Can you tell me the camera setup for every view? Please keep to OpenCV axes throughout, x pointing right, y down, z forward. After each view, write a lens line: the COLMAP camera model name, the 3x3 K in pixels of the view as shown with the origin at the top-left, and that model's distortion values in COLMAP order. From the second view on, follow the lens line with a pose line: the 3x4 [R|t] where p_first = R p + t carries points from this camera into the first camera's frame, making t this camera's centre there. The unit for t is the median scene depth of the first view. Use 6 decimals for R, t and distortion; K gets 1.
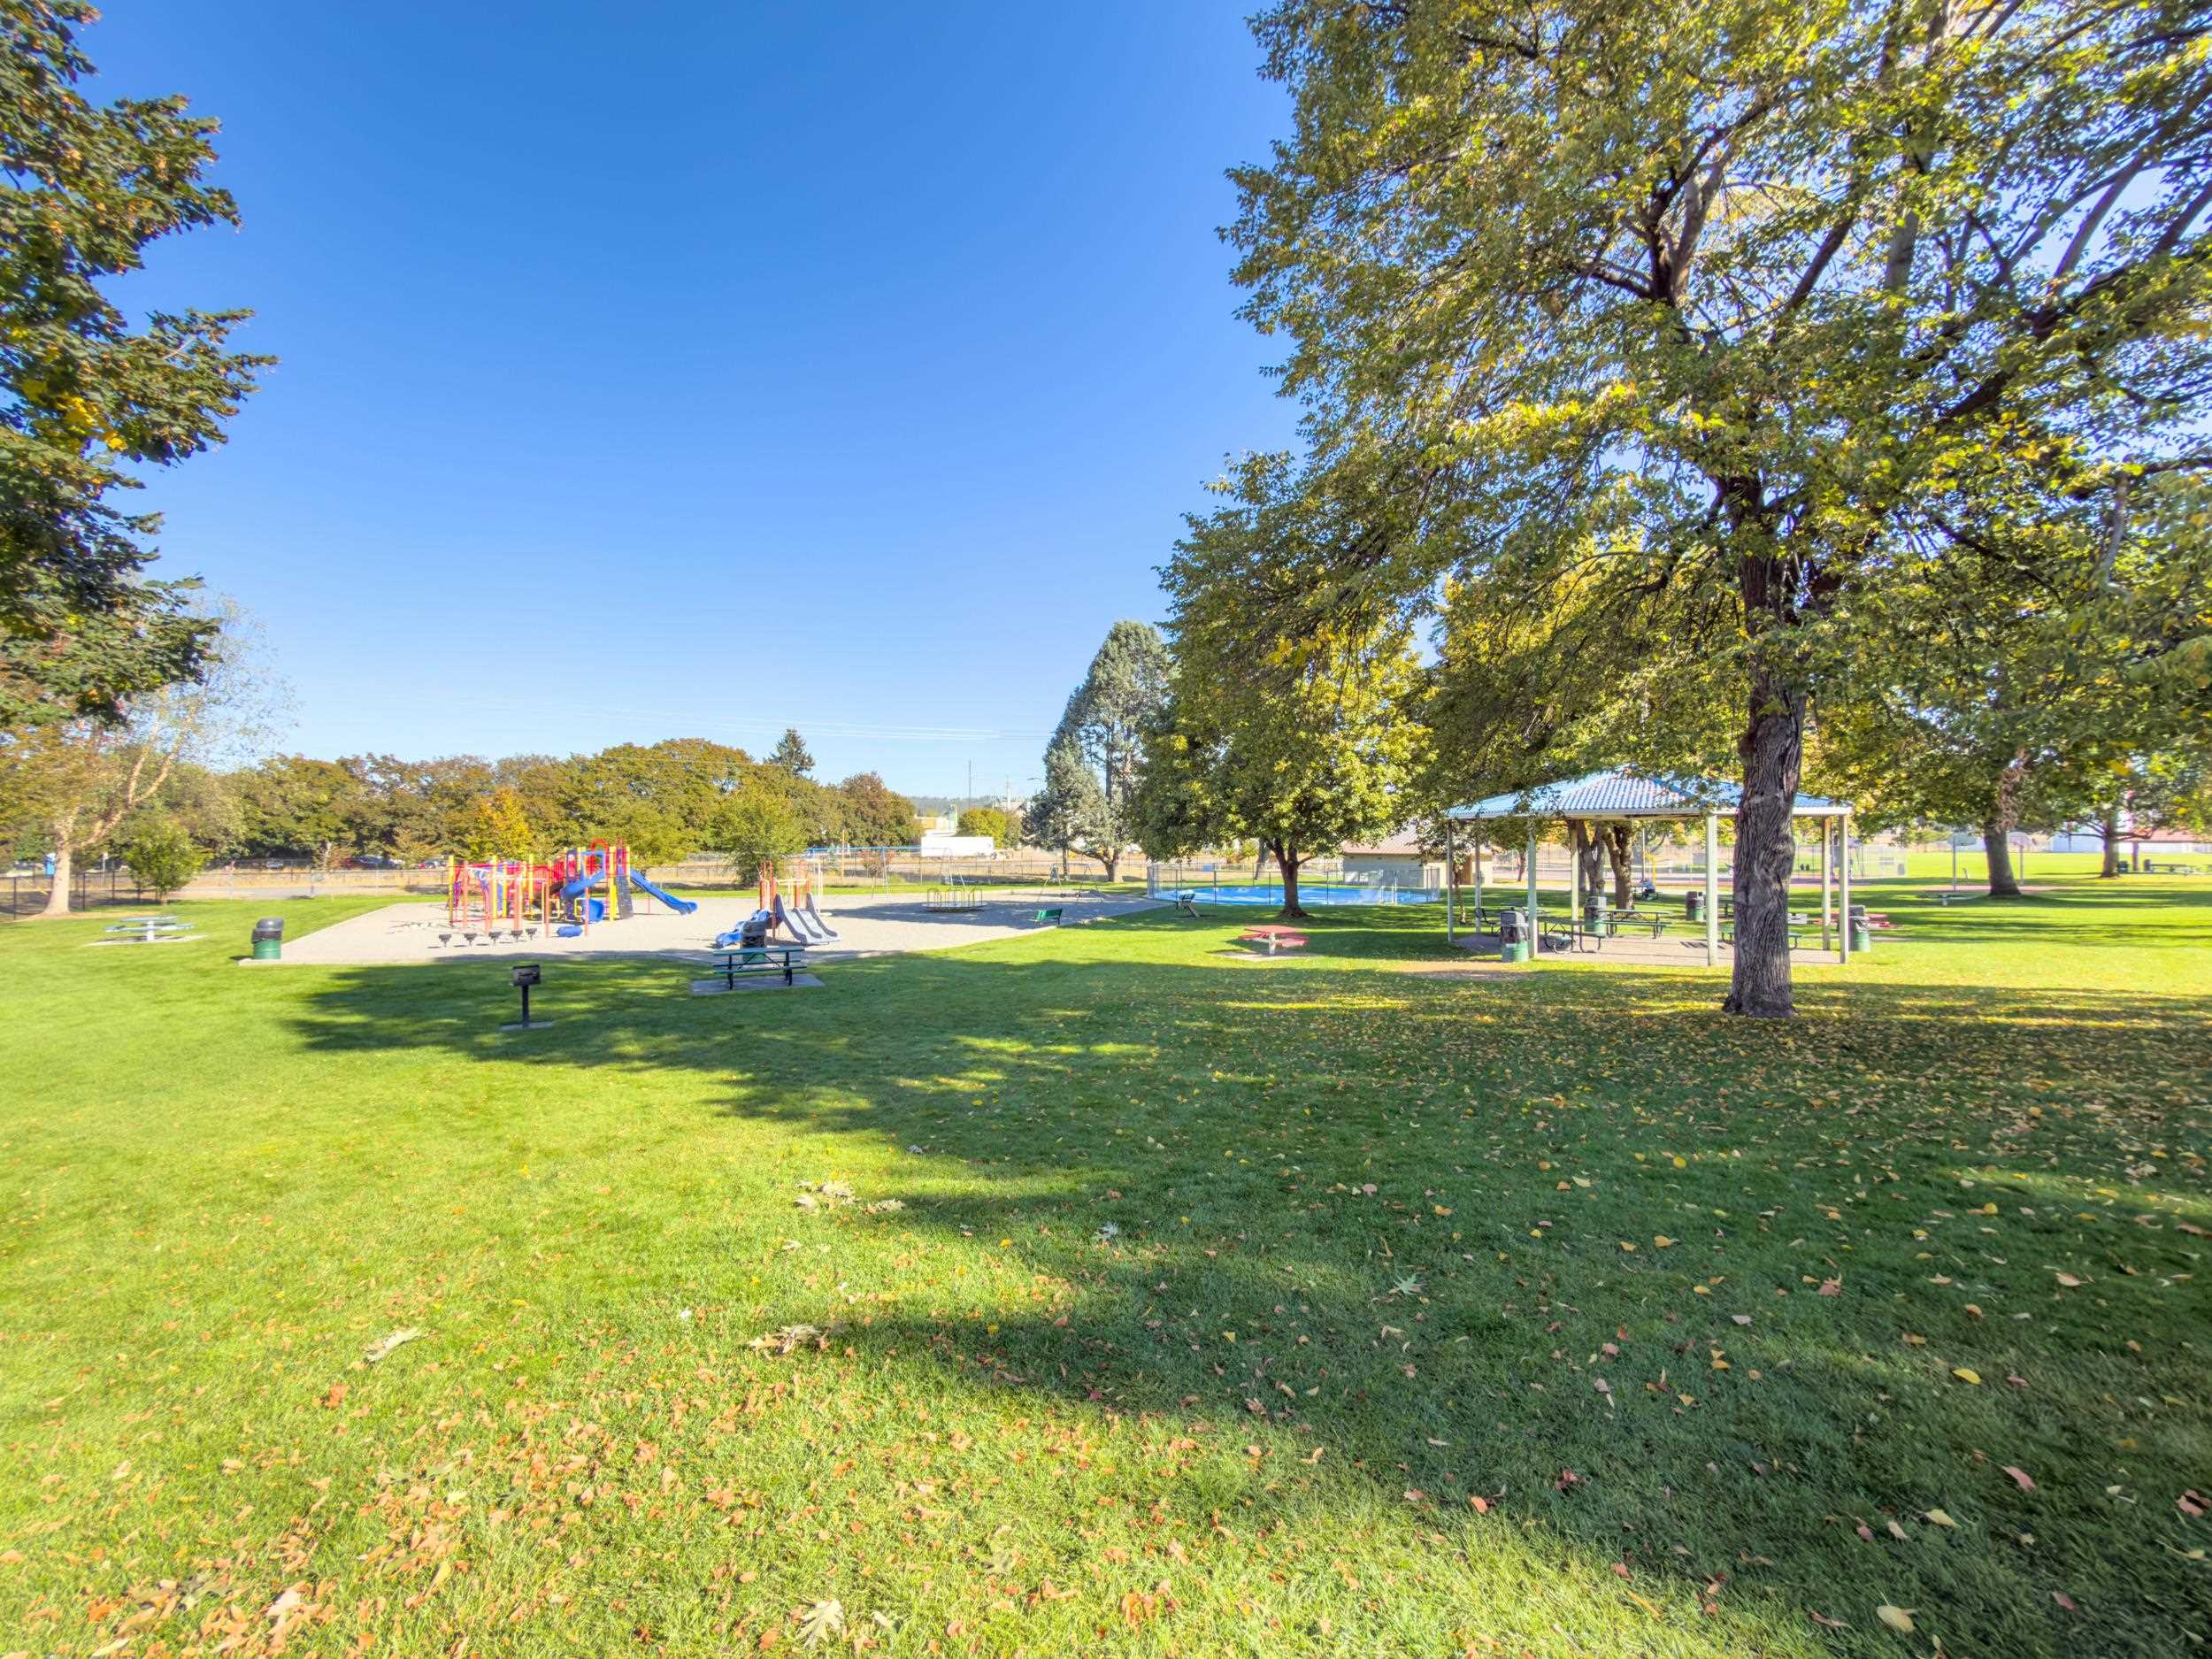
lens RADIAL K [[889.3, 0, 1106.0], [0, 889.3, 832.8], [0, 0, 1]] dist [0.001298, 0.000001]
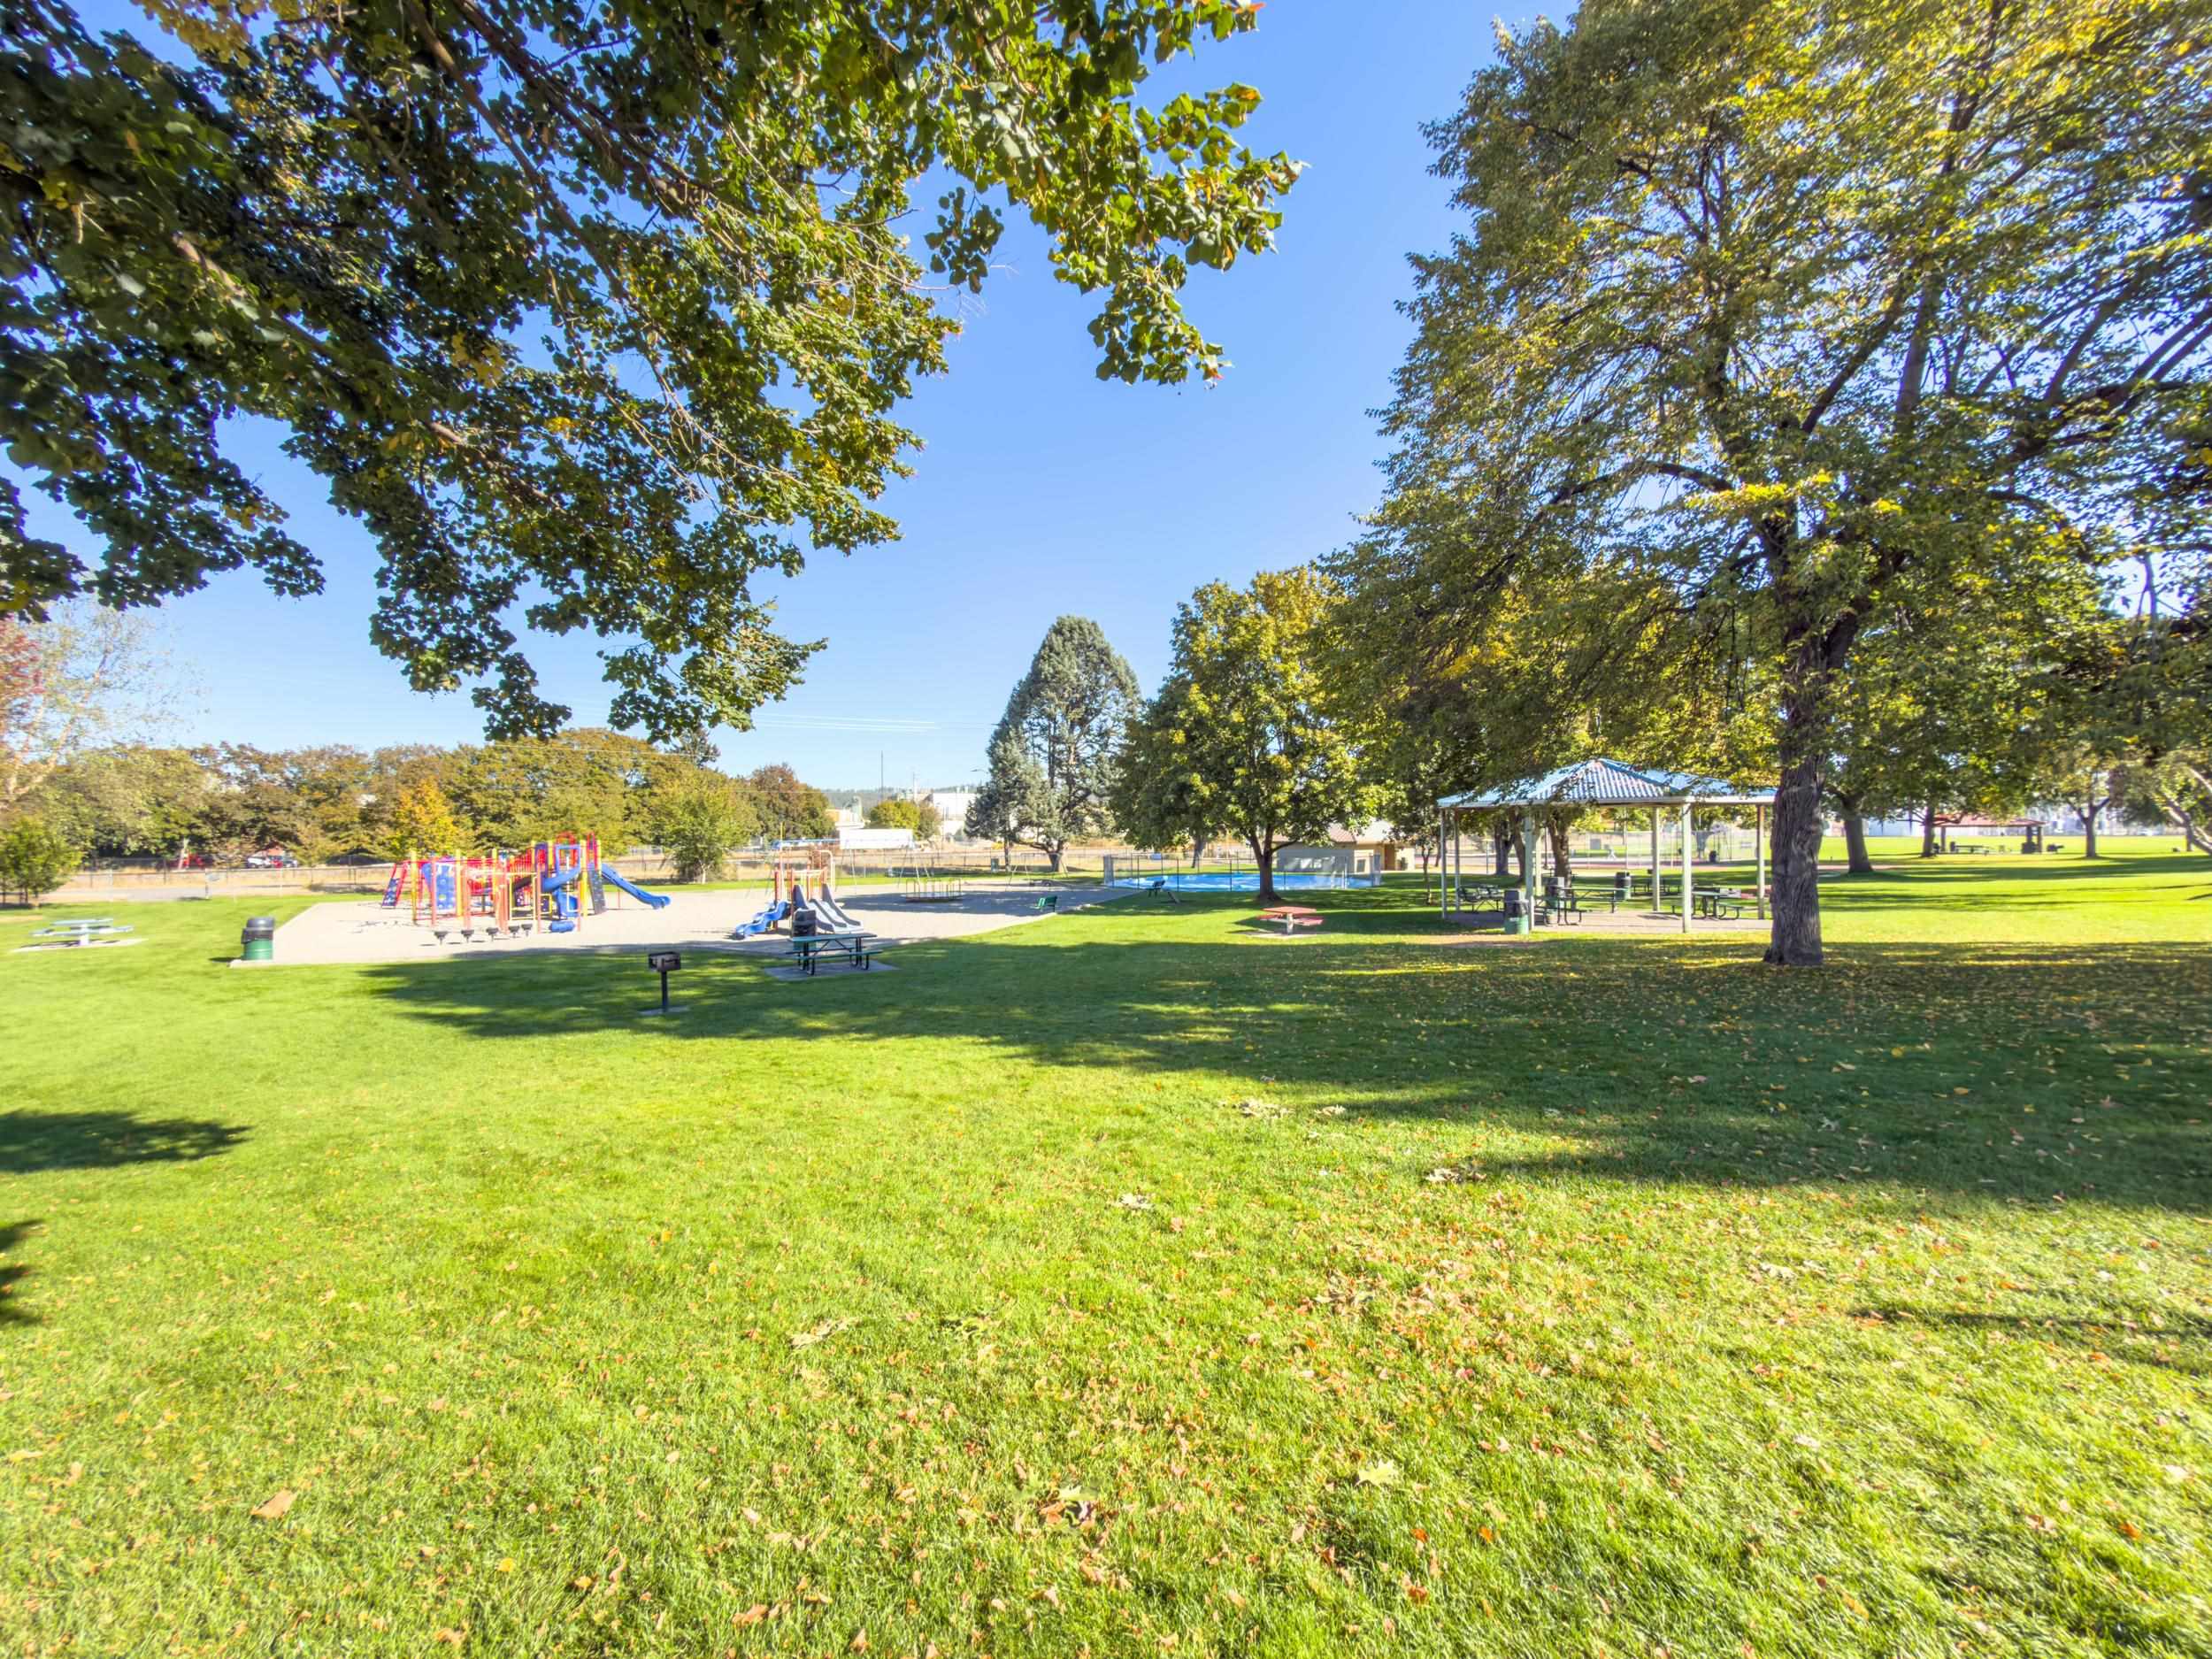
lens RADIAL K [[888.0, 0, 1106.0], [0, 888.0, 829.5], [0, 0, 1]] dist [0.001282, 0.000151]
pose [[0.993343, -0.006571, 0.115006, -0.100862], [0.005904, 0.999964, 0.006140, 0.001415], [-0.115042, -0.005421, 0.993346, -0.030734]]
